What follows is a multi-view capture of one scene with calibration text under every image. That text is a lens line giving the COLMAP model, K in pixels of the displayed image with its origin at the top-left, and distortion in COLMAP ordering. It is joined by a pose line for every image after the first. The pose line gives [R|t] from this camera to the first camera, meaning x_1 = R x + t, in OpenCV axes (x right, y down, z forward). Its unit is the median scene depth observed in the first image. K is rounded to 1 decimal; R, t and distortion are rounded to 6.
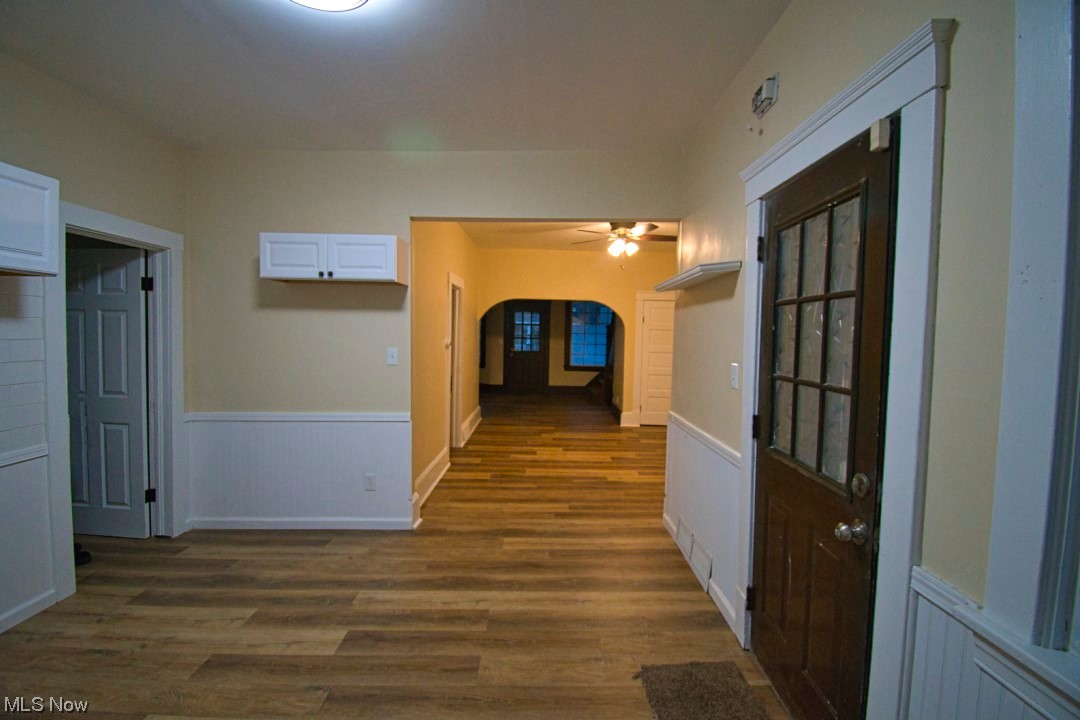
lens RADIAL K [[476.1, 0, 536.1], [0, 476.1, 355.7], [0, 0, 1]] dist [0.026603, -0.027986]
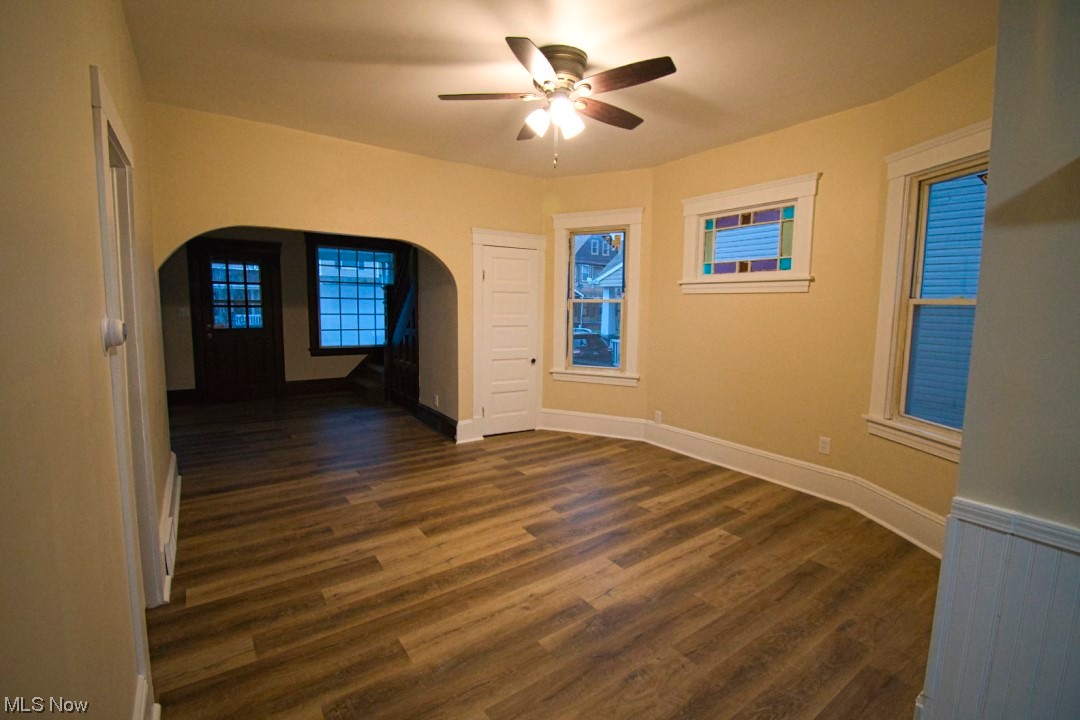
lens RADIAL K [[476.1, 0, 536.1], [0, 476.1, 355.7], [0, 0, 1]] dist [0.026603, -0.027986]
pose [[0.809683, -0.071827, 0.582455, -0.159528], [0.029484, 0.996207, 0.081863, -0.029800], [-0.586126, -0.049110, 0.808730, 0.682681]]
